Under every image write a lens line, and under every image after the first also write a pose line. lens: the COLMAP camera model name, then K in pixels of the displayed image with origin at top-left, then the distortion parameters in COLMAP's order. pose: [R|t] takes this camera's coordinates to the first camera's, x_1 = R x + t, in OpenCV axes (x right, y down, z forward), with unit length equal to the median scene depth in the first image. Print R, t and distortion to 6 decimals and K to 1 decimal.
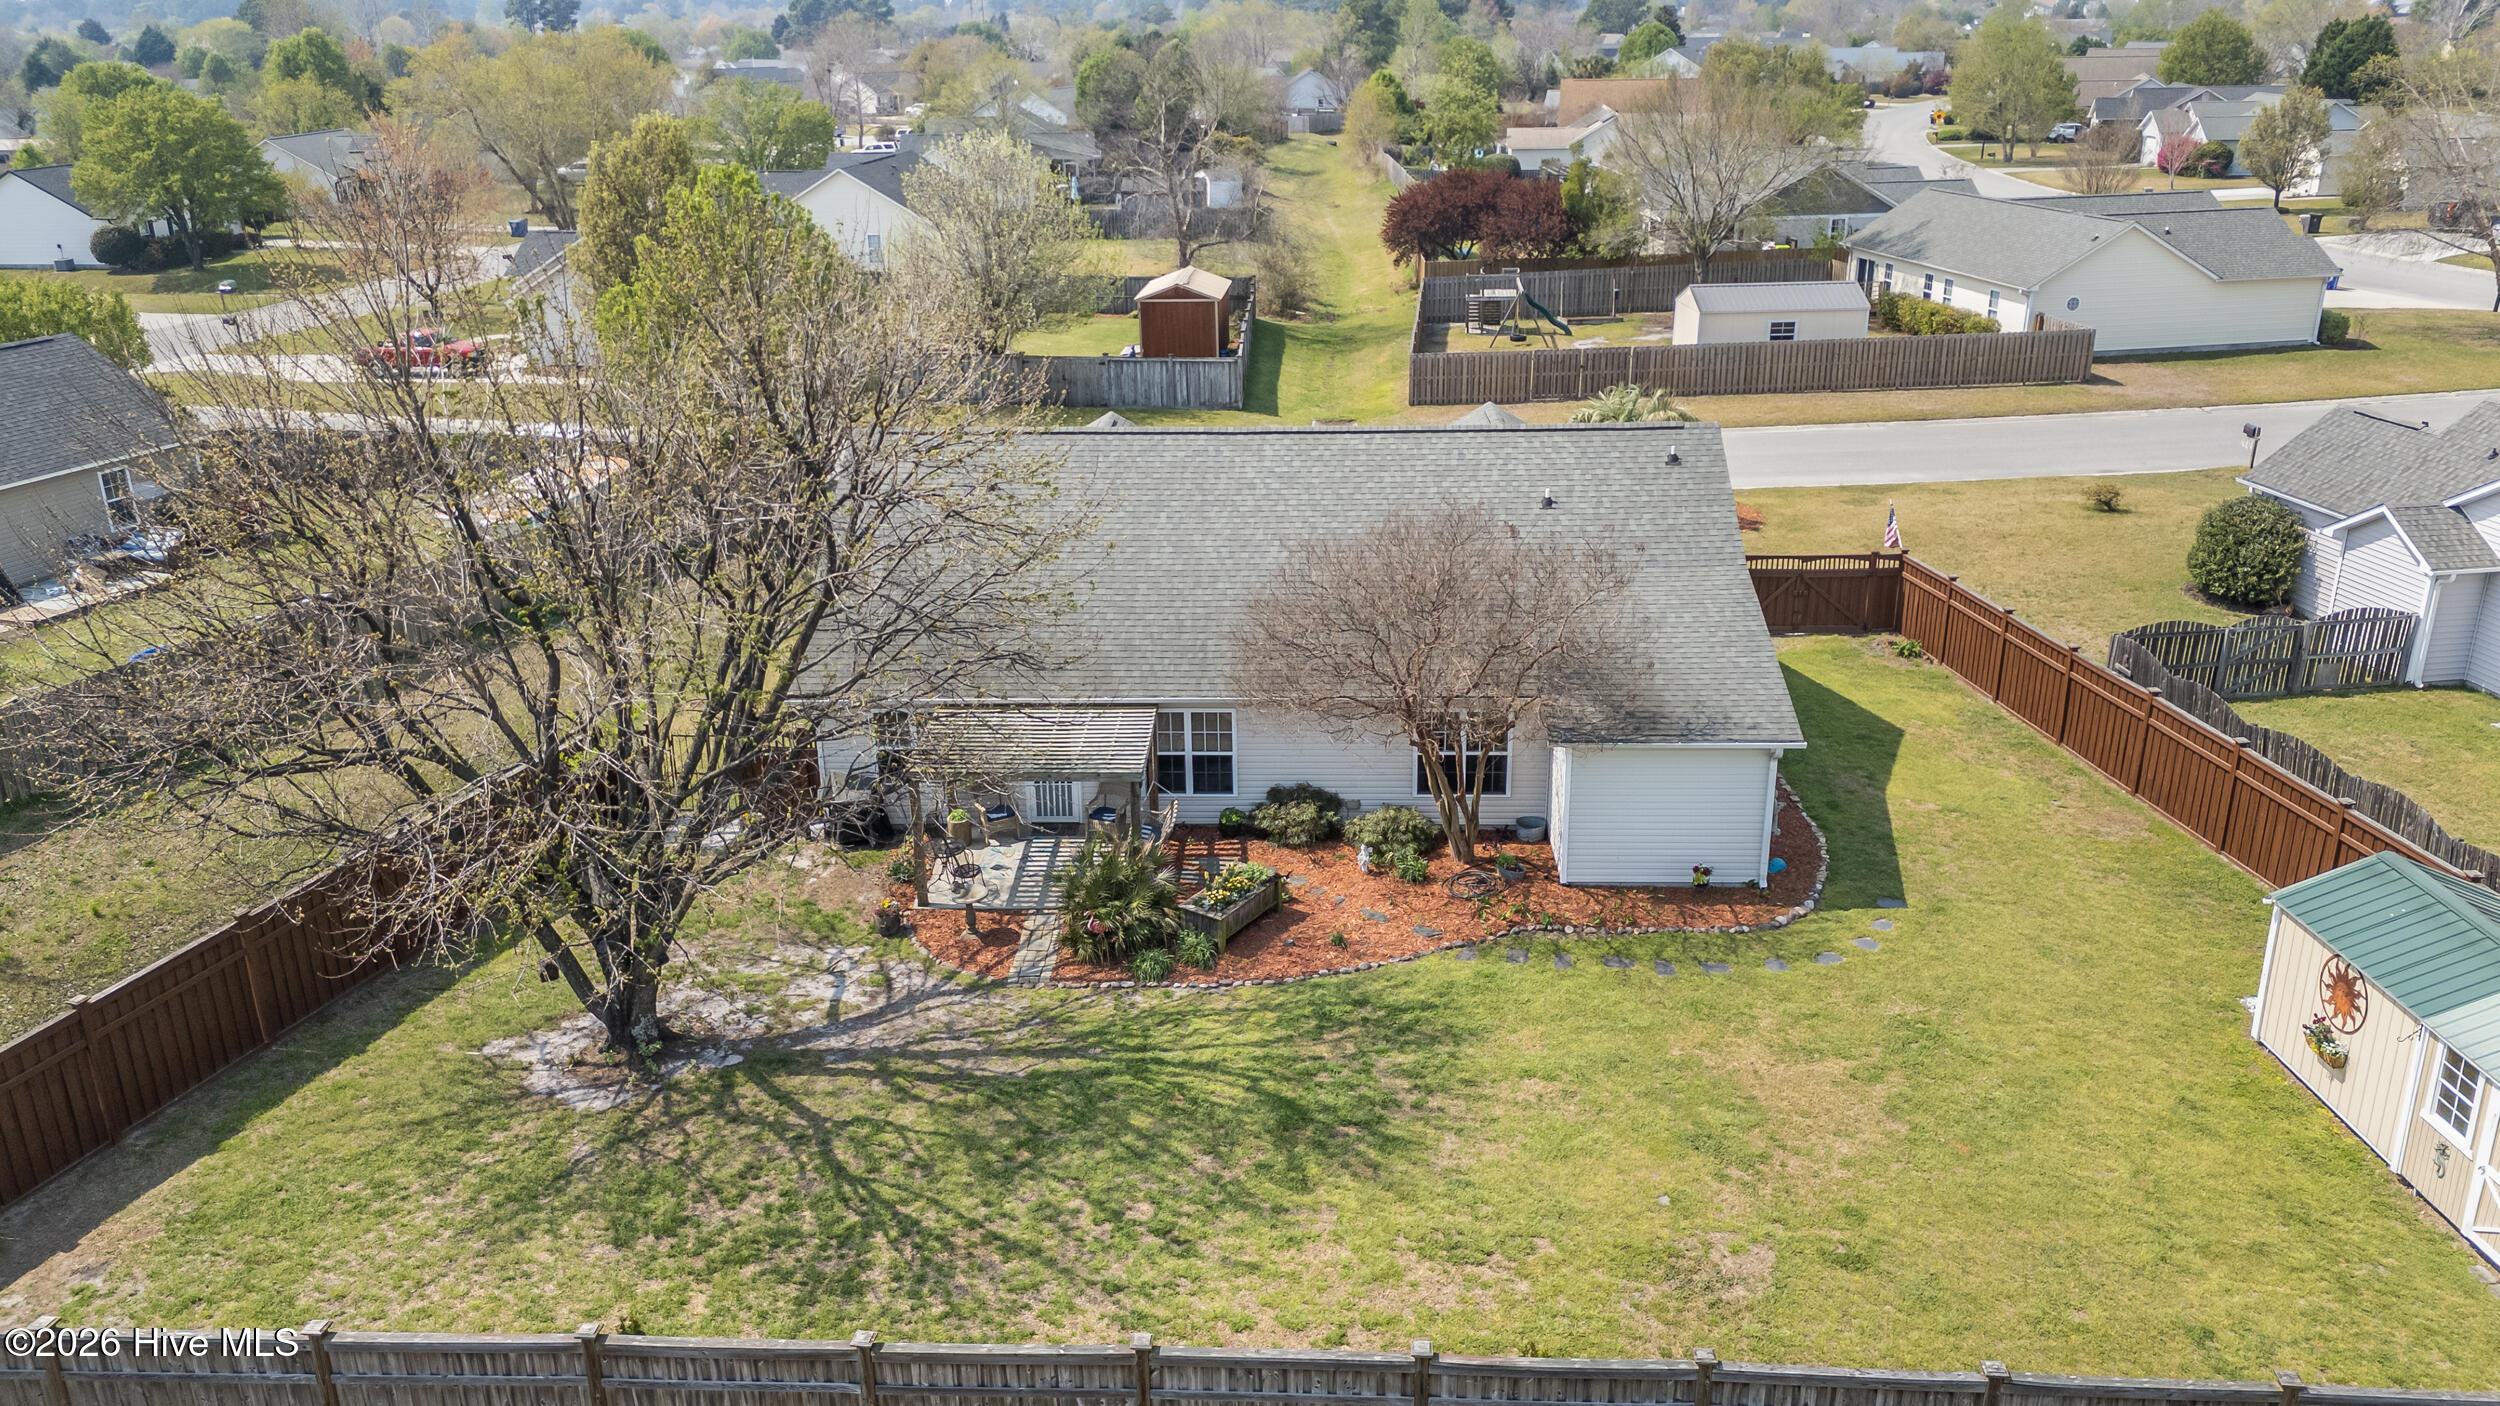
lens RADIAL K [[1839.5, 0, 1264.3], [0, 1839.5, 692.6], [0, 0, 1]] dist [0.084033, -0.093258]
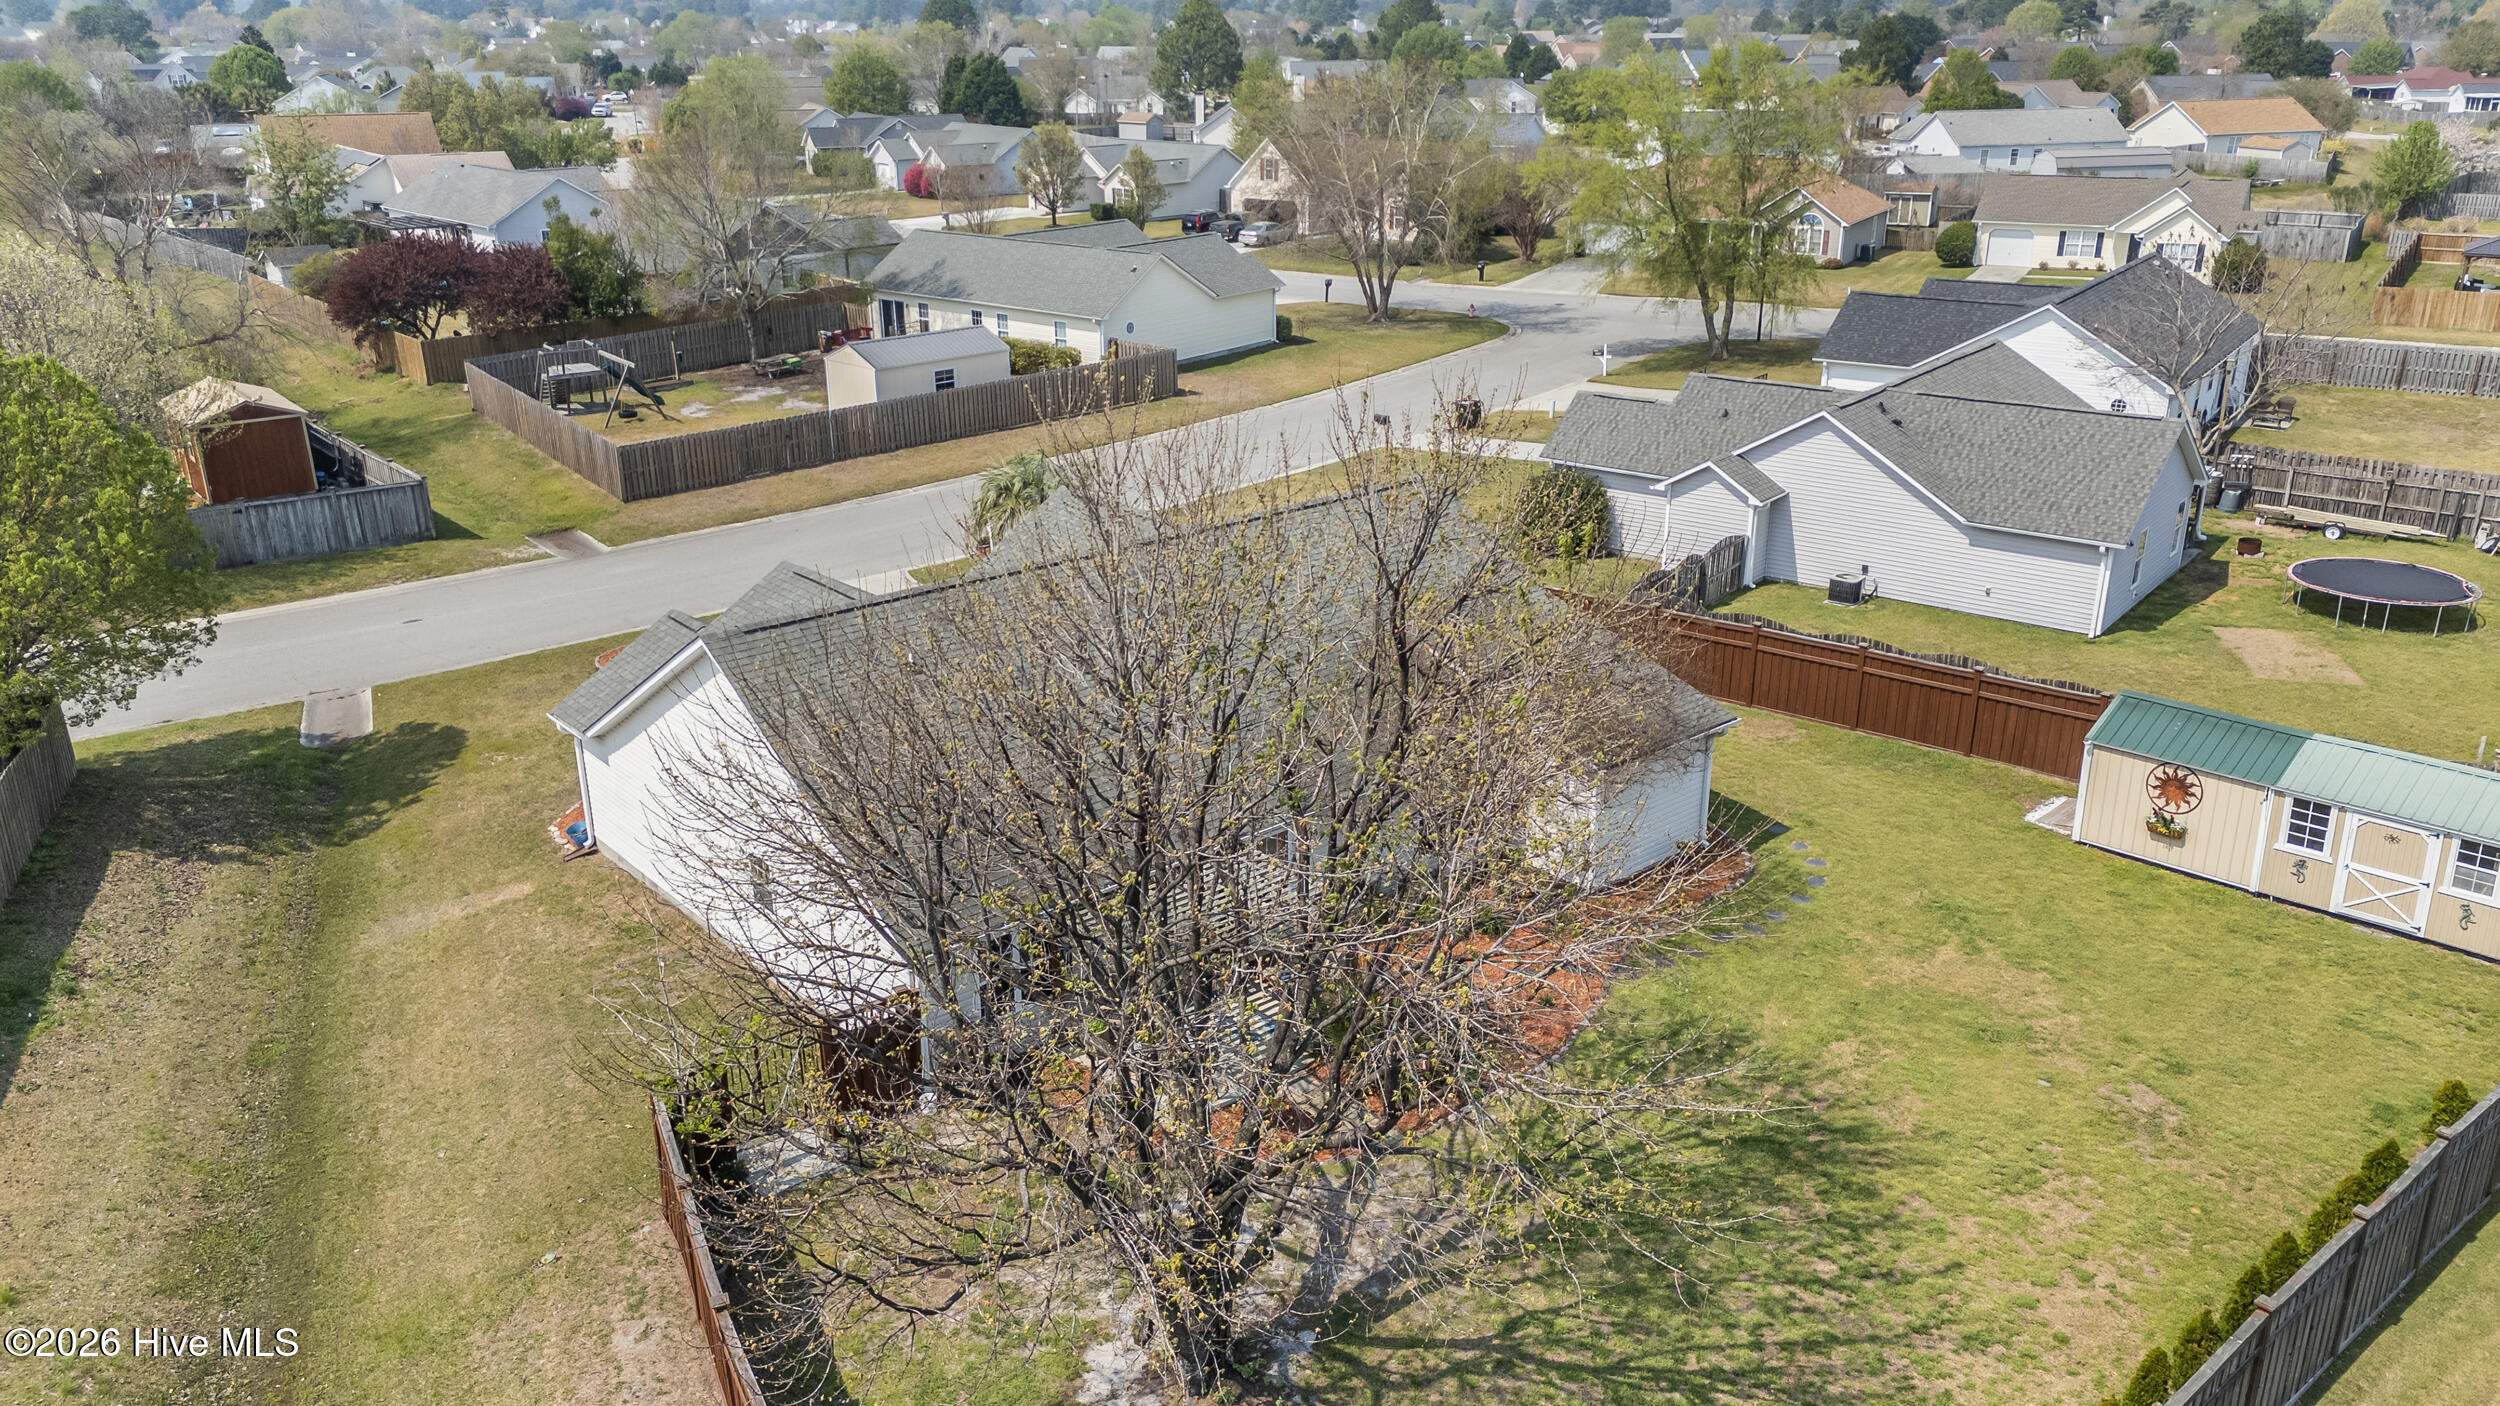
lens RADIAL K [[1839.5, 0, 1264.3], [0, 1839.5, 692.6], [0, 0, 1]] dist [0.084033, -0.093258]
pose [[0.733264, -0.223870, 0.642033, -0.789843], [0.229061, 0.970382, 0.076752, -0.170372], [-0.640200, 0.090785, 0.762825, 0.309376]]
